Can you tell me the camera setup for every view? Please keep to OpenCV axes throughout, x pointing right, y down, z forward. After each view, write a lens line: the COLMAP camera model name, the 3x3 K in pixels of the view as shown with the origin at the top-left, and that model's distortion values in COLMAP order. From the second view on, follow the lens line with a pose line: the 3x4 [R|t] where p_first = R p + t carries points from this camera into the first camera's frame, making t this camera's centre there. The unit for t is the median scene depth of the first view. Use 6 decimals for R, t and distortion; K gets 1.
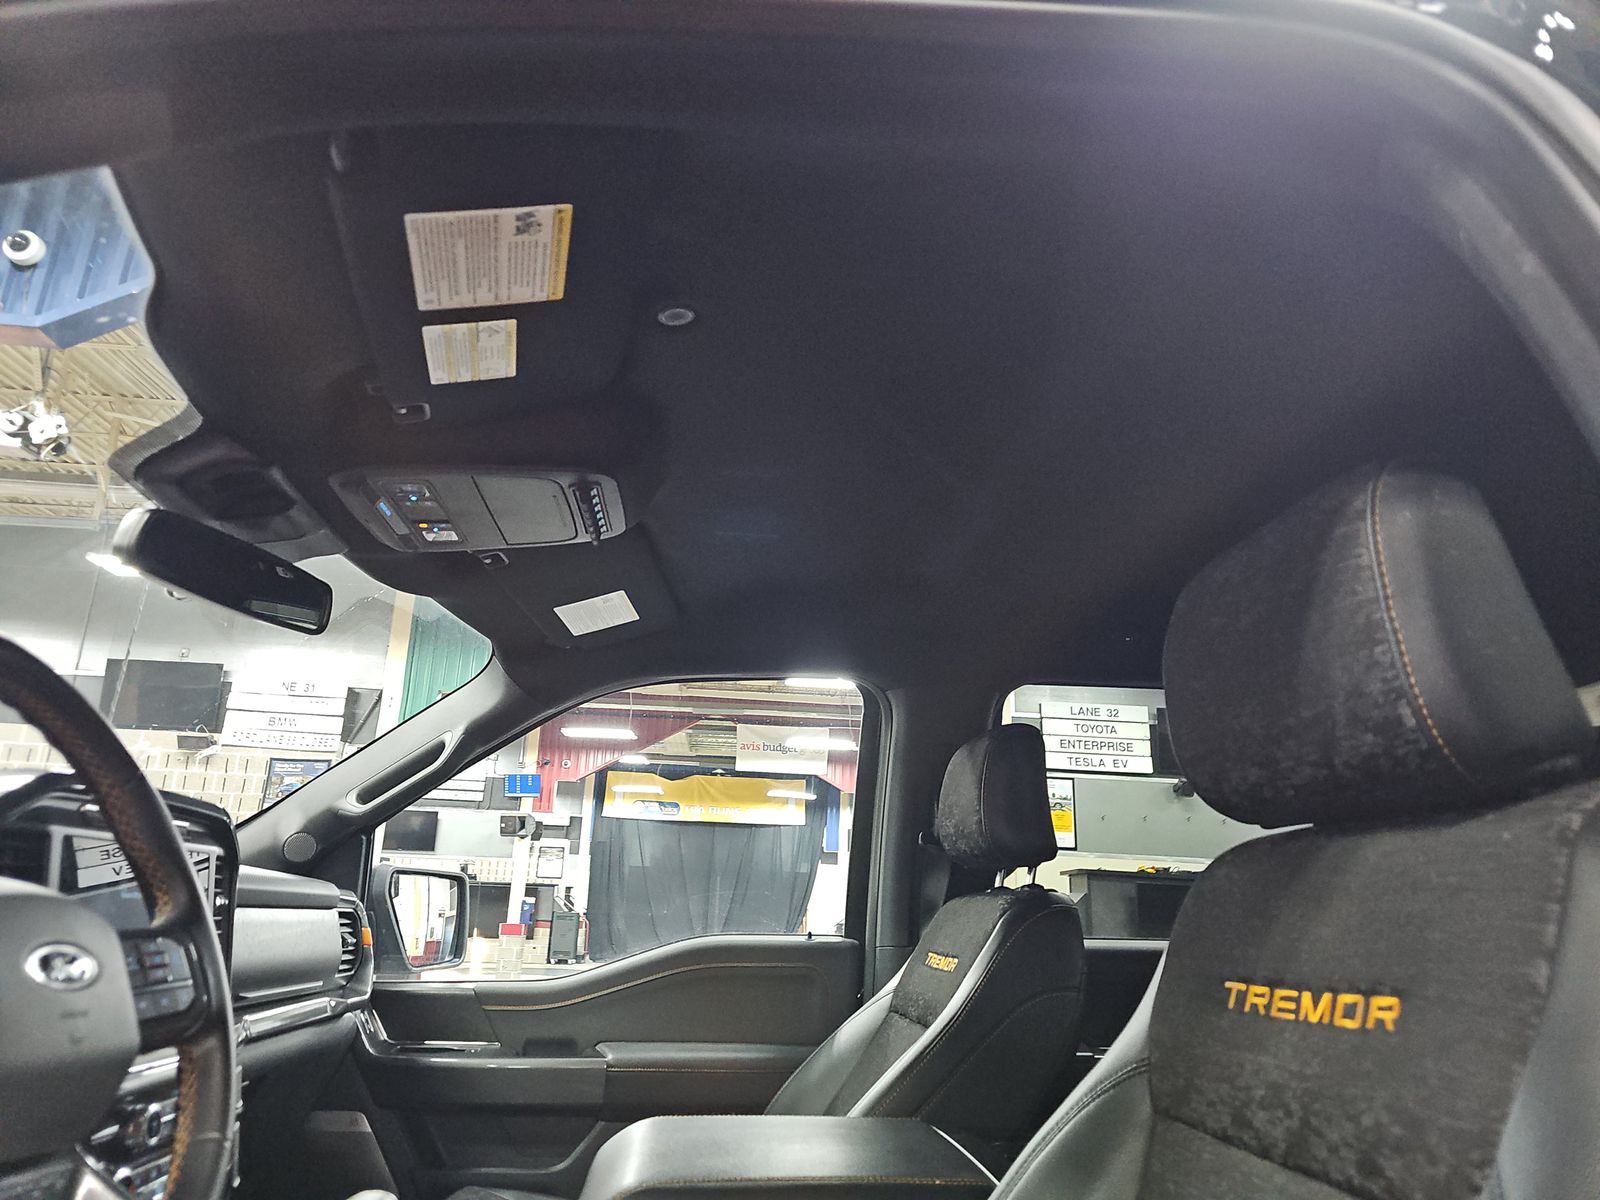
lens RADIAL K [[1057.7, 0, 800.0], [0, 1057.7, 600.0], [0, 0, 1]] dist [0.083024, -0.111283]
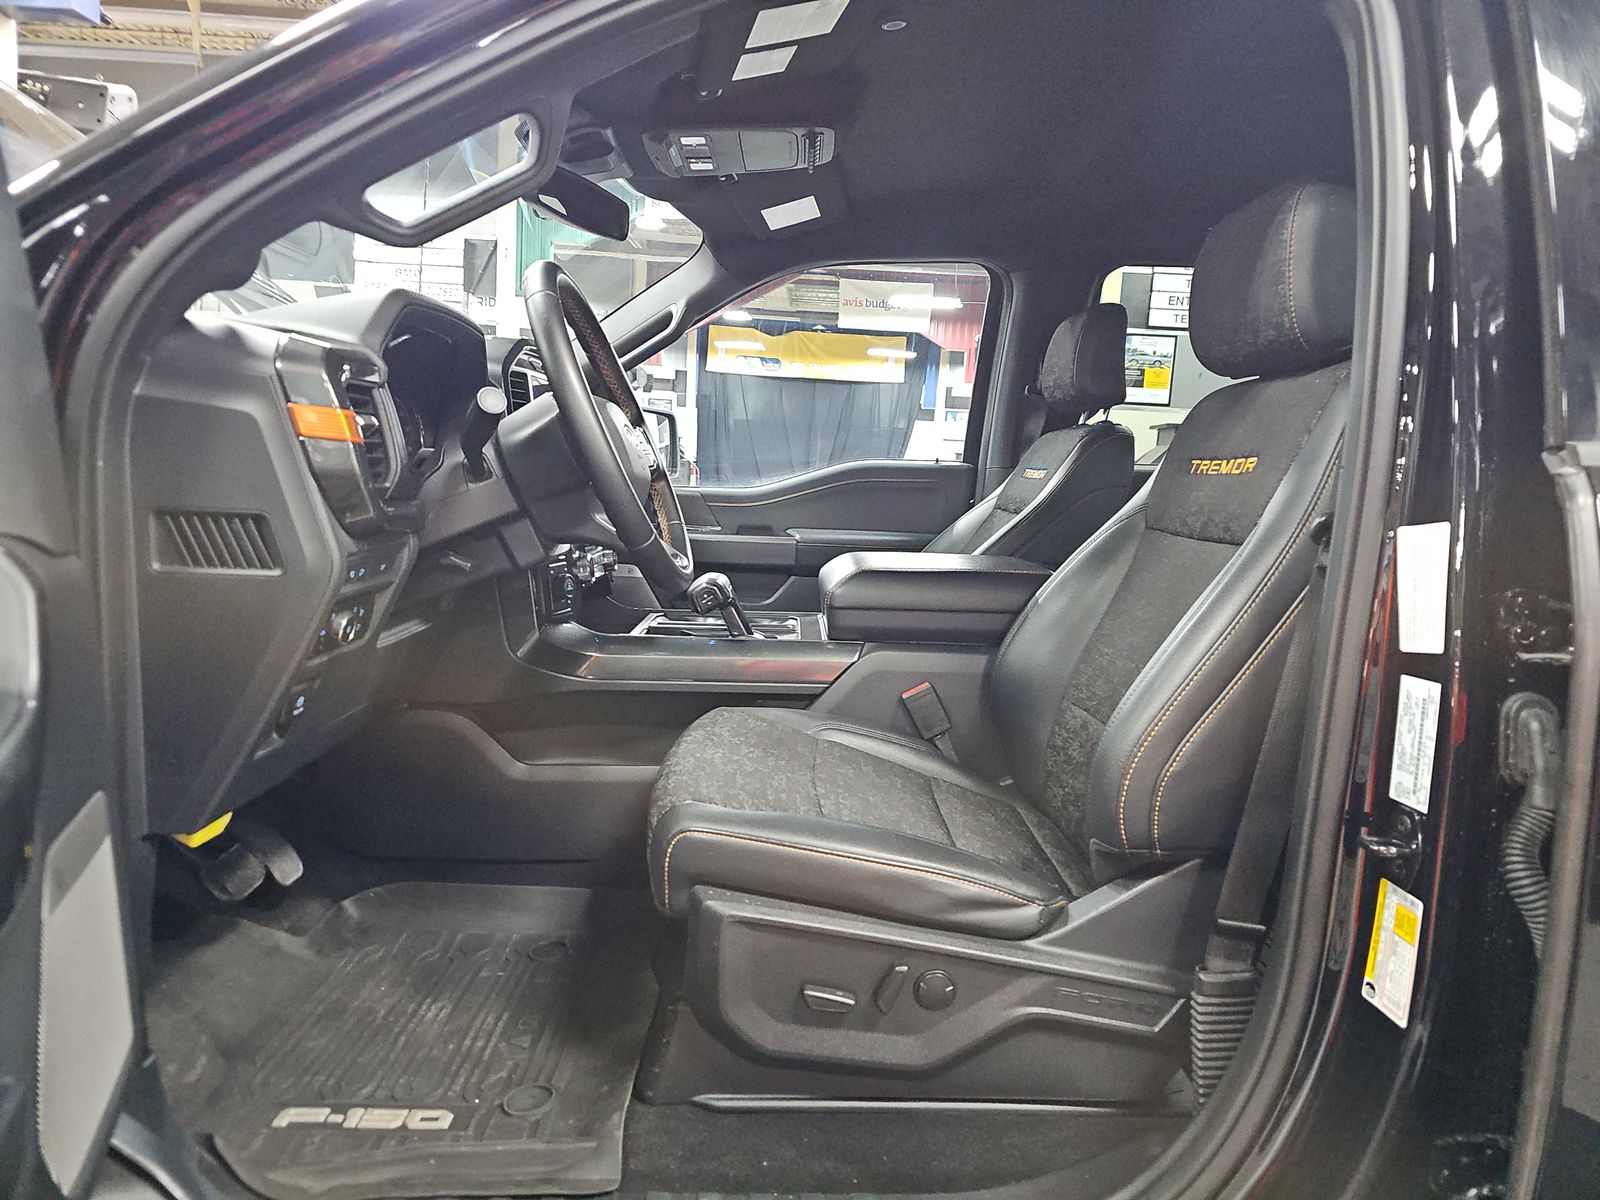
lens RADIAL K [[1057.7, 0, 800.0], [0, 1057.7, 600.0], [0, 0, 1]] dist [0.083024, -0.111283]
pose [[0.995956, 0.031210, -0.084245, -0.052930], [0.005076, 0.916670, 0.399612, -0.074182], [0.089697, -0.398424, 0.912805, -0.376307]]
